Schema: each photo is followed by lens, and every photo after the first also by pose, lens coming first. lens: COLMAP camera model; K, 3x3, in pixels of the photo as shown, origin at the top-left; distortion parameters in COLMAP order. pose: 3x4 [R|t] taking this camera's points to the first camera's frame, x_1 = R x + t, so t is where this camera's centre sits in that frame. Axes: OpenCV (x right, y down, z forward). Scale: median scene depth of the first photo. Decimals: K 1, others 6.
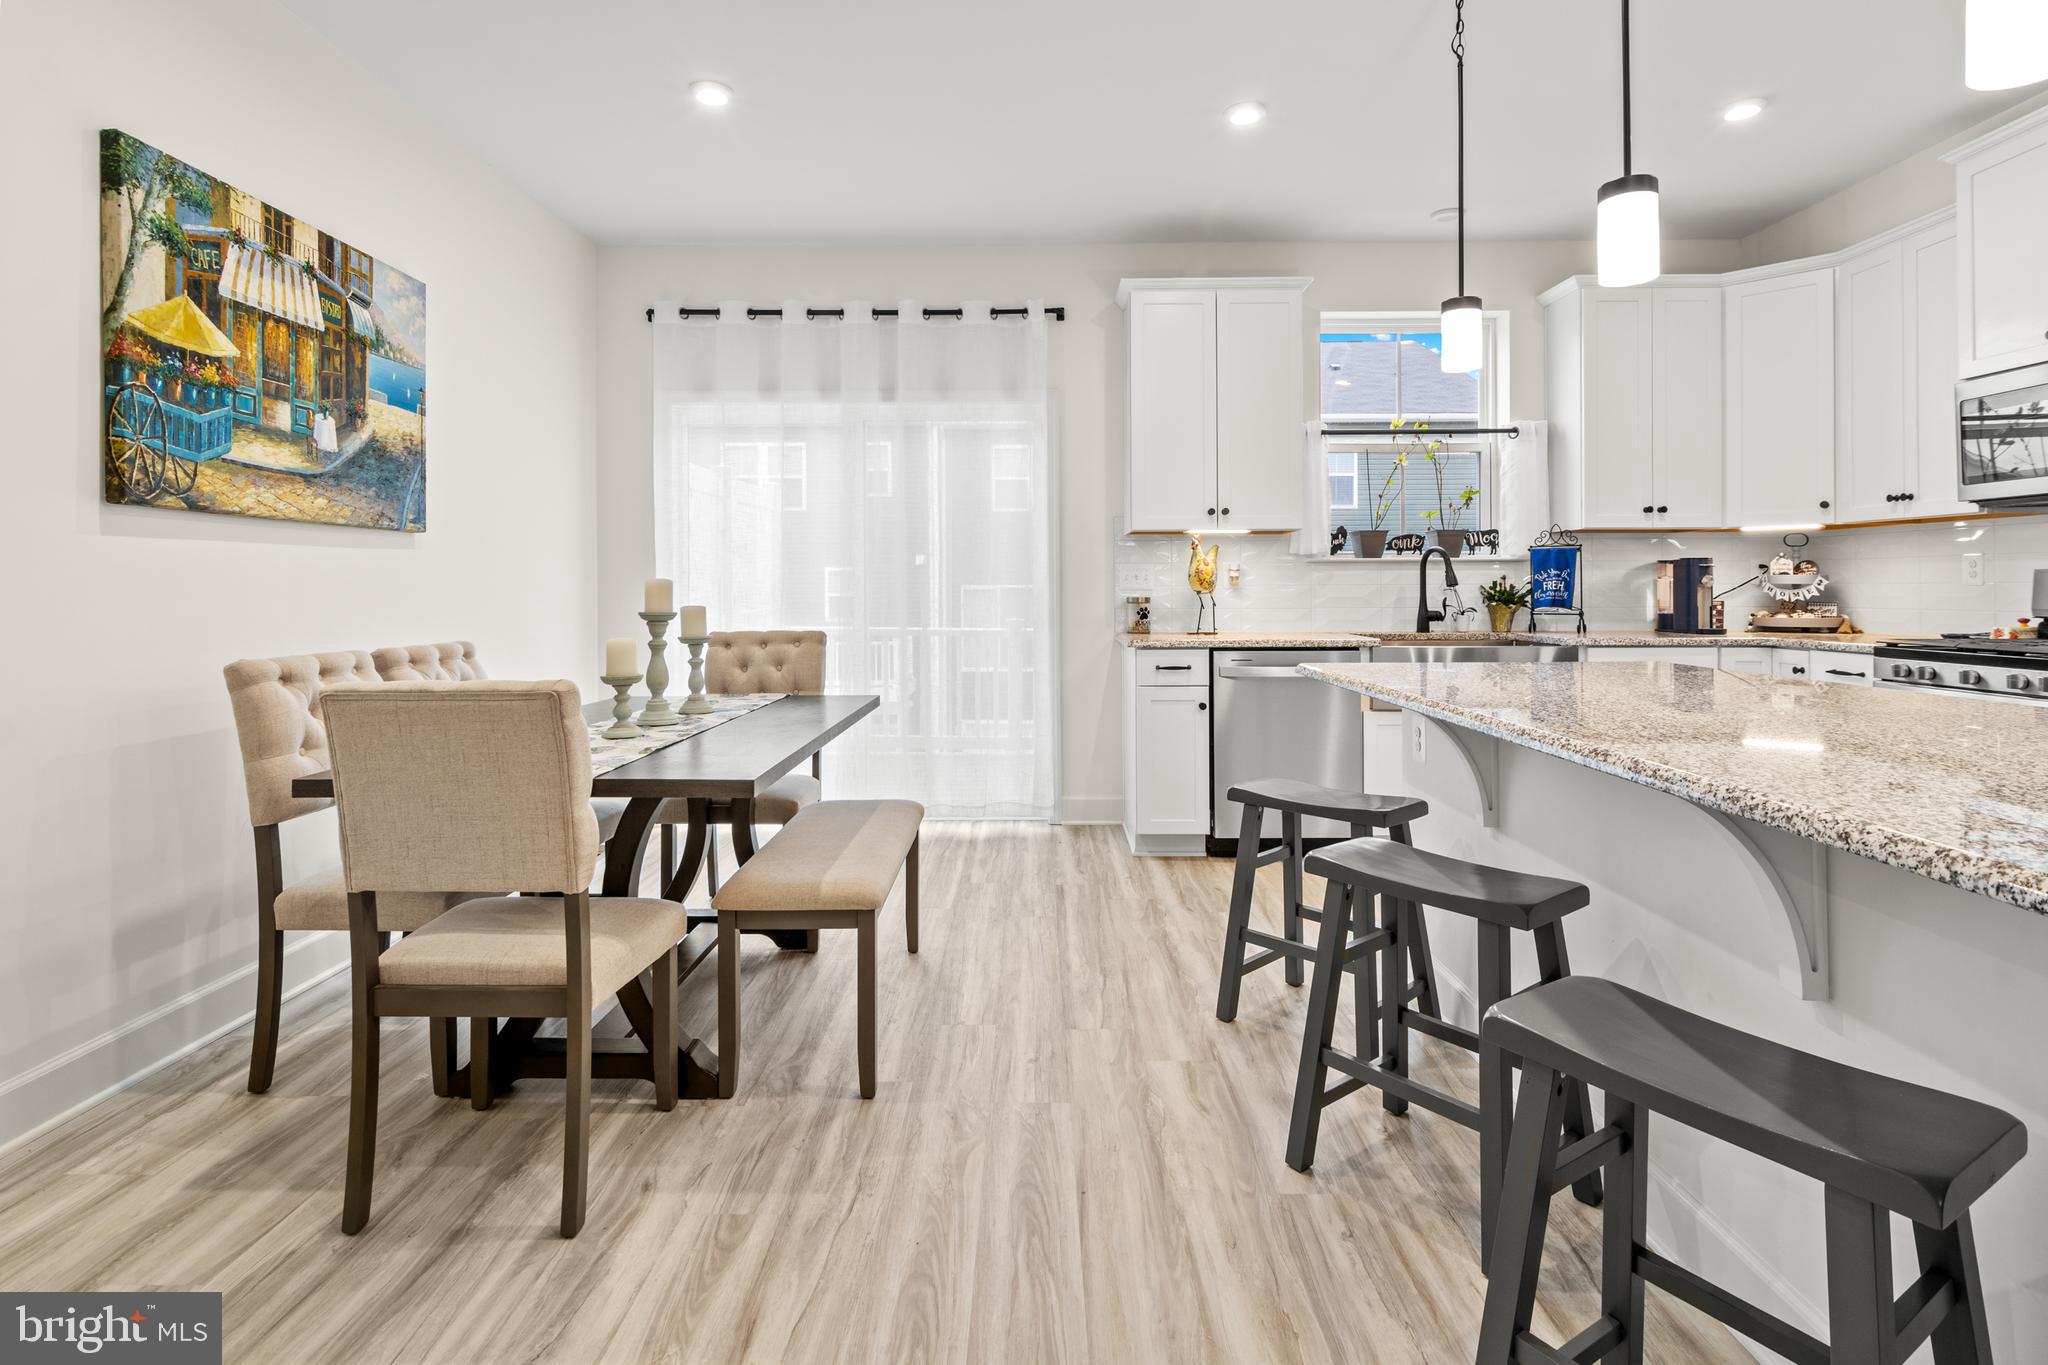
lens RADIAL K [[1010.2, 0, 1020.8], [0, 1010.2, 671.4], [0, 0, 1]] dist [0.003698, -0.000622]
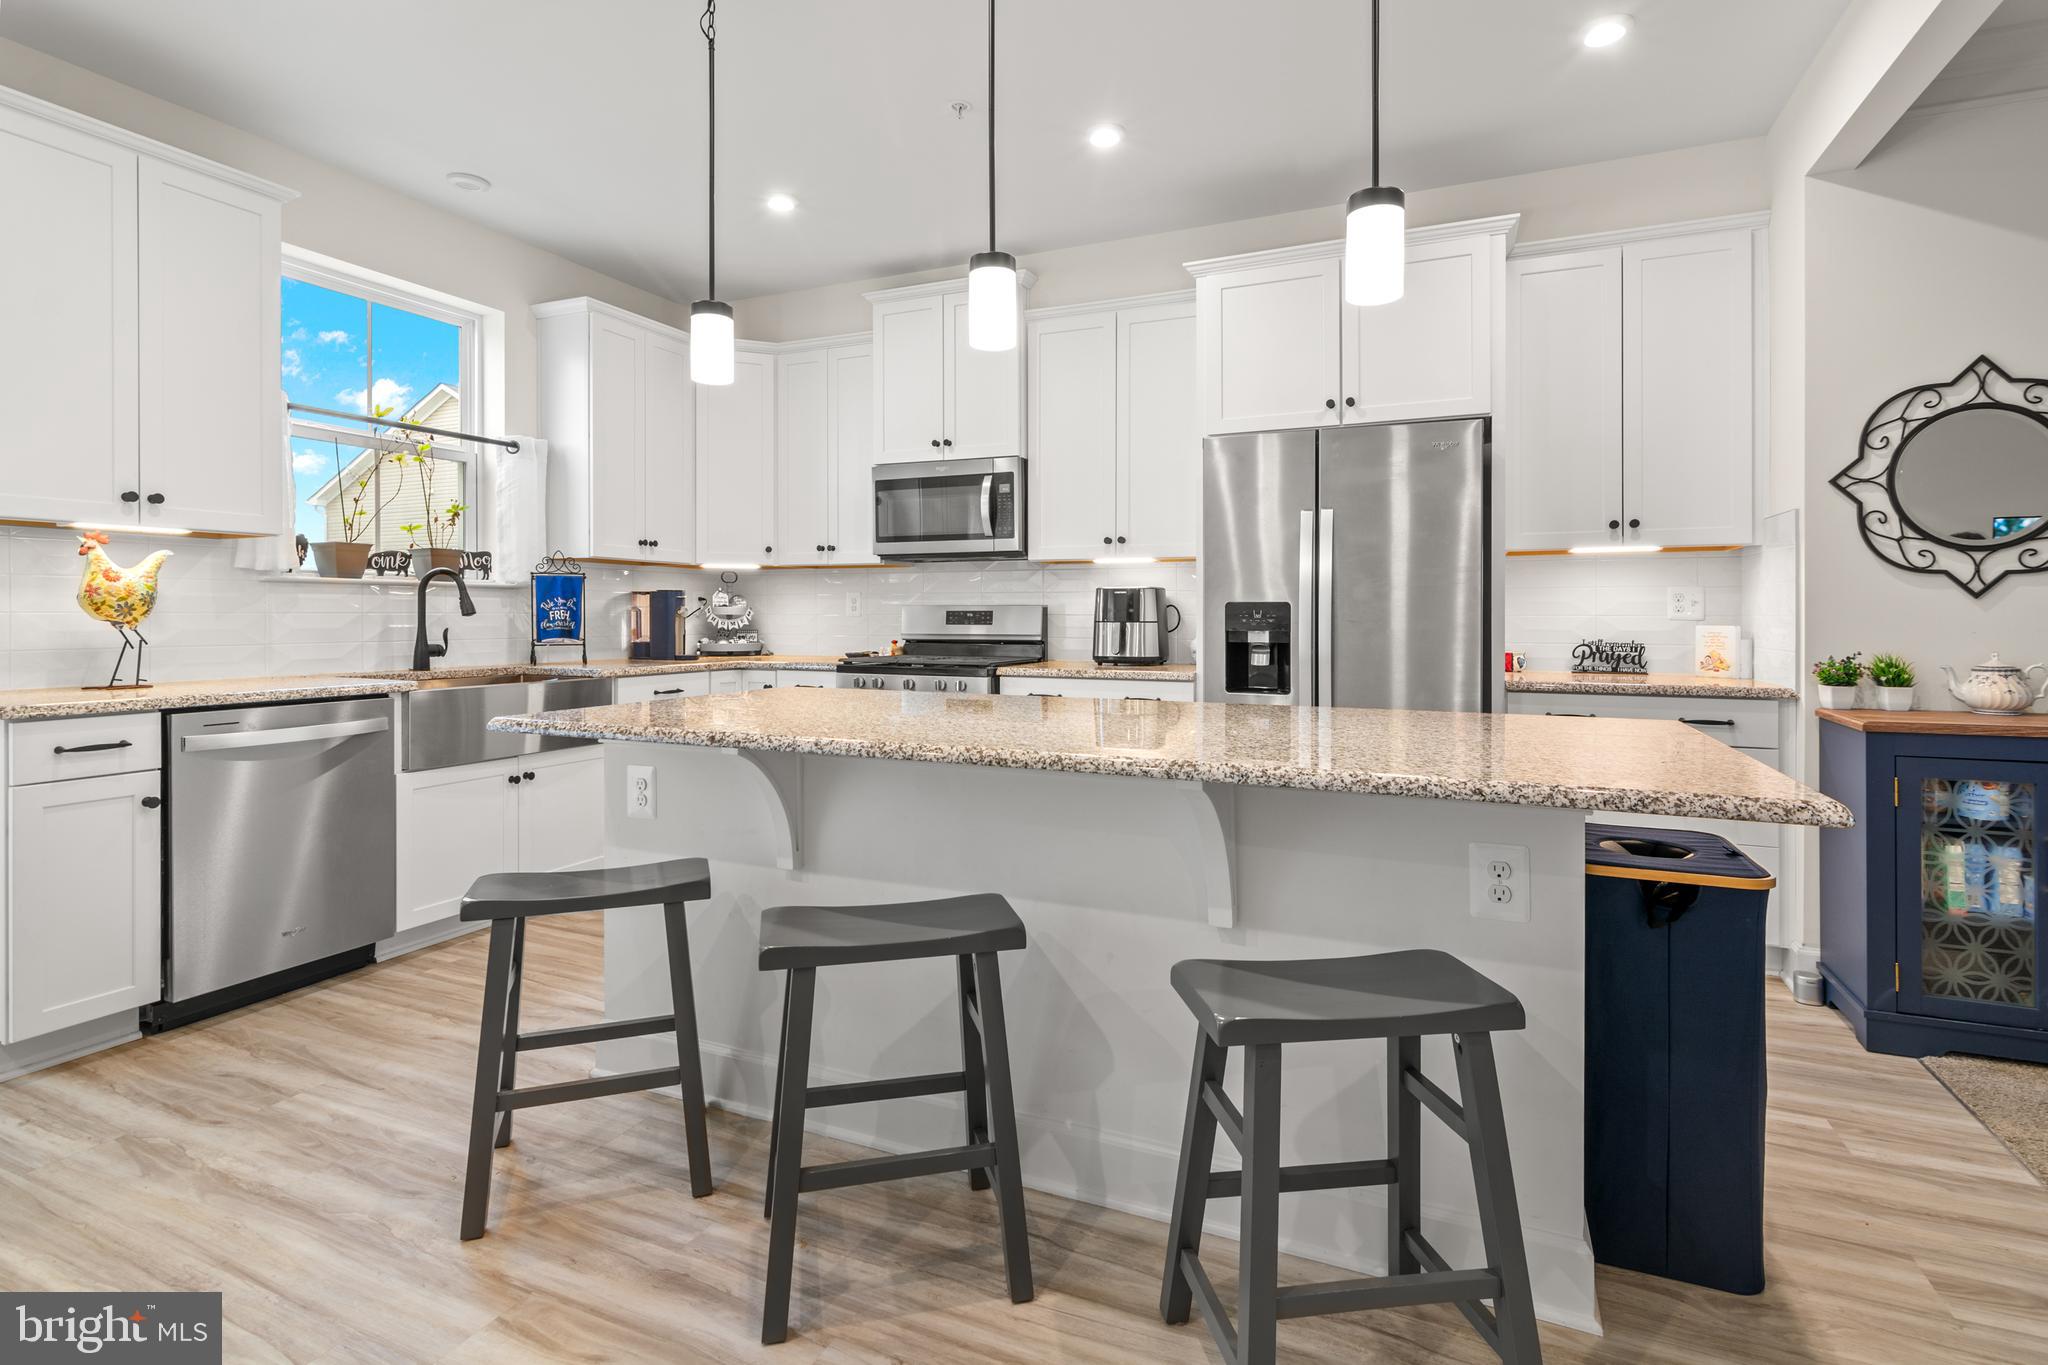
lens RADIAL K [[1010.2, 0, 1020.9], [0, 1010.2, 669.9], [0, 0, 1]] dist [0.003698, -0.000622]
pose [[0.389925, -0.045676, 0.919713, -0.182524], [0.071941, 0.997227, 0.019025, -0.020694], [-0.918032, 0.058747, 0.392130, 0.235969]]
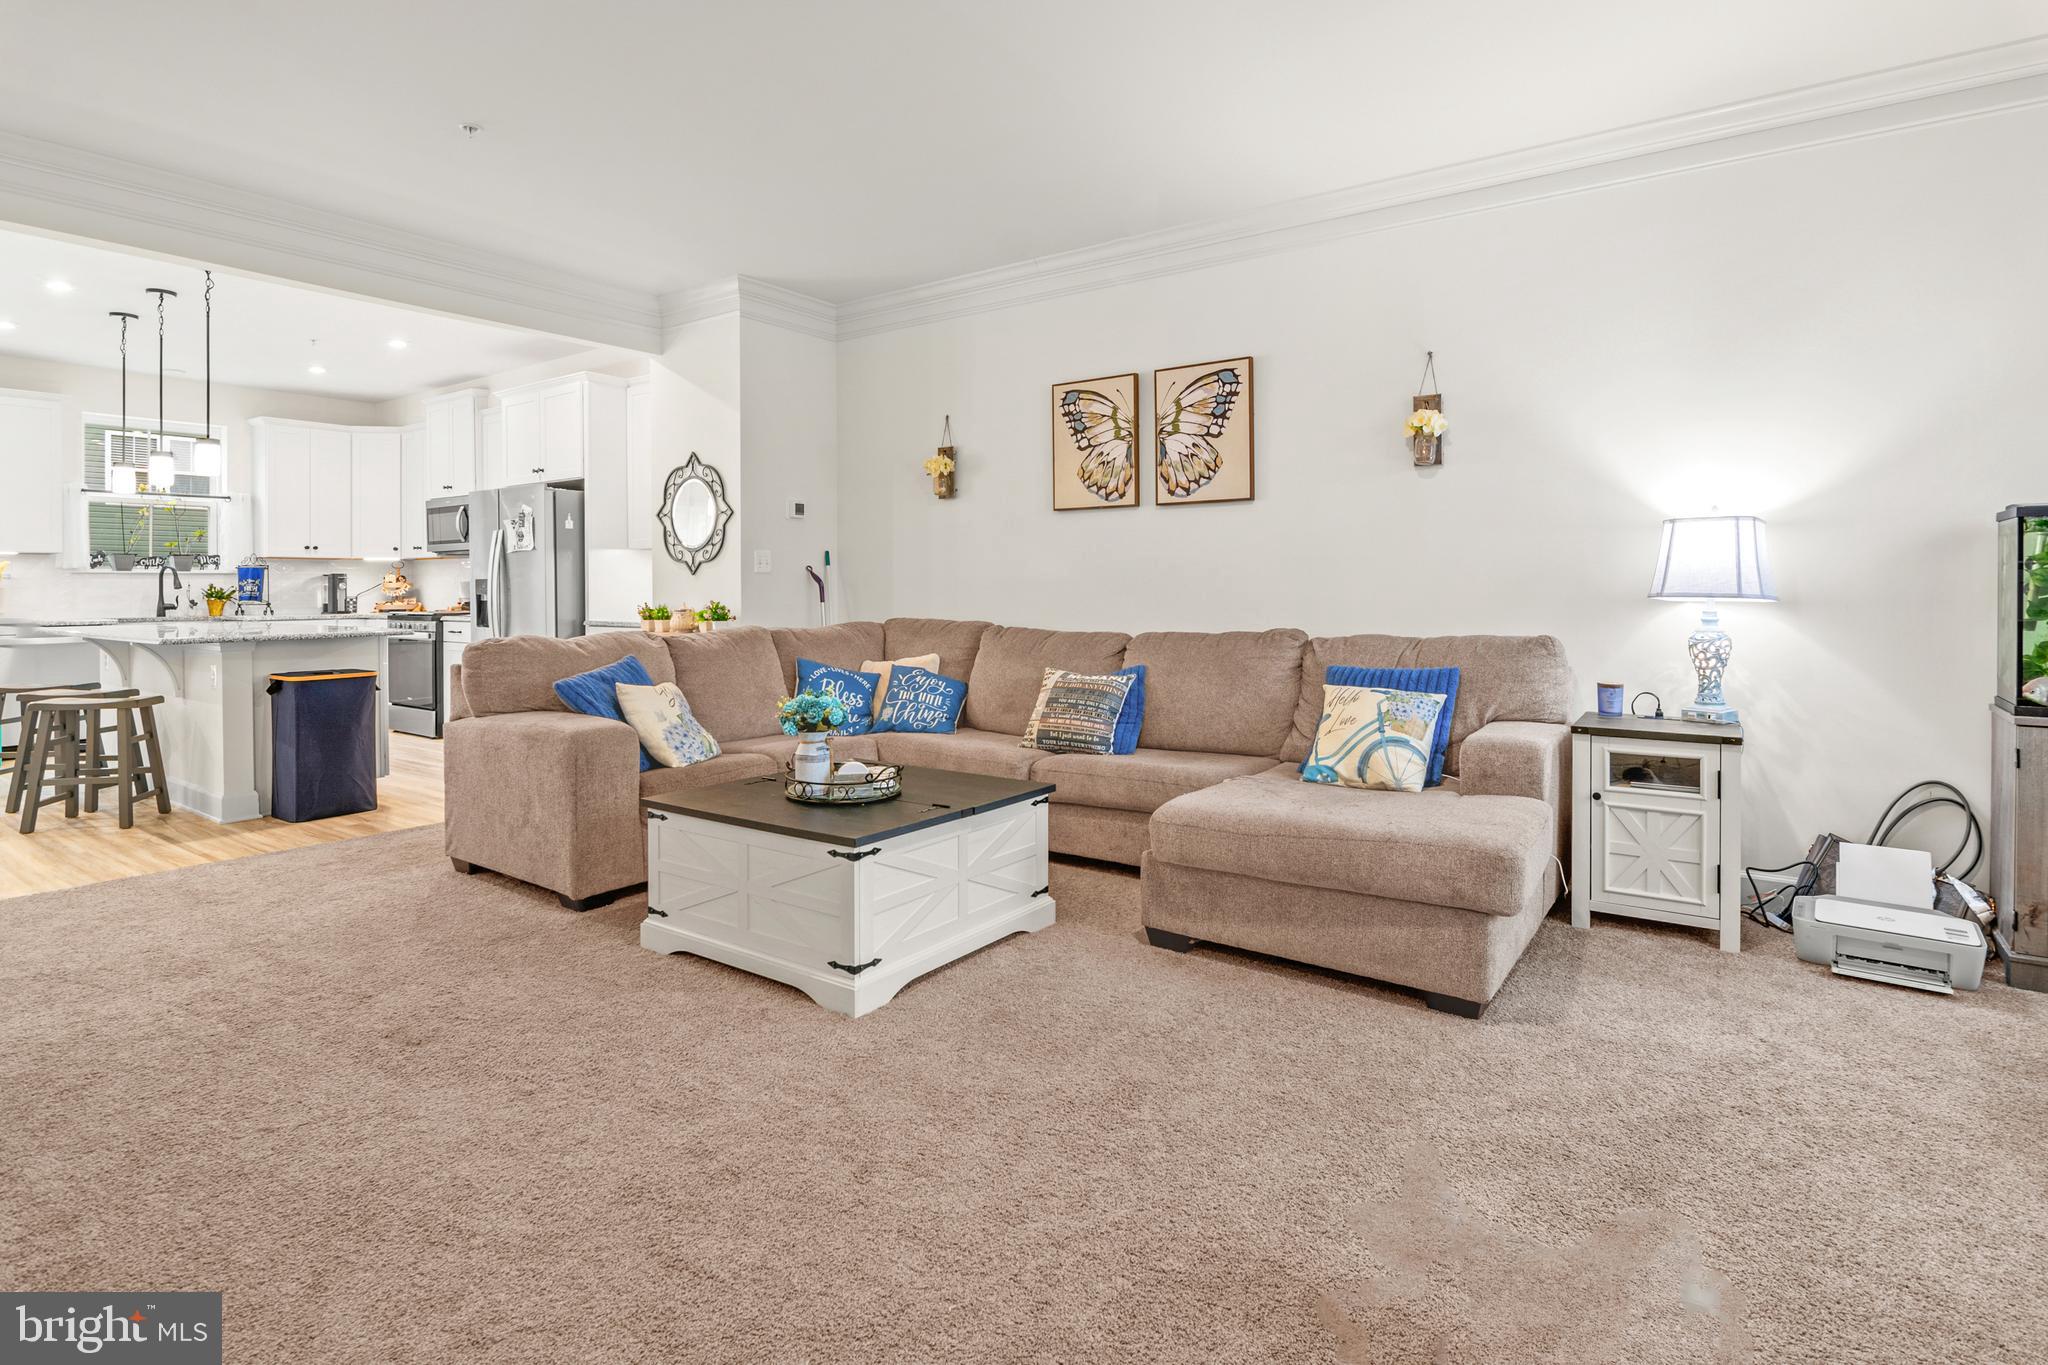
lens RADIAL K [[1010.2, 0, 1026.8], [0, 1010.2, 669.8], [0, 0, 1]] dist [0.003698, -0.000622]
pose [[0.565265, -0.068013, 0.822101, -0.179083], [0.071759, 0.996872, 0.033132, 0.097982], [-0.821783, 0.040265, 0.568377, -1.142428]]
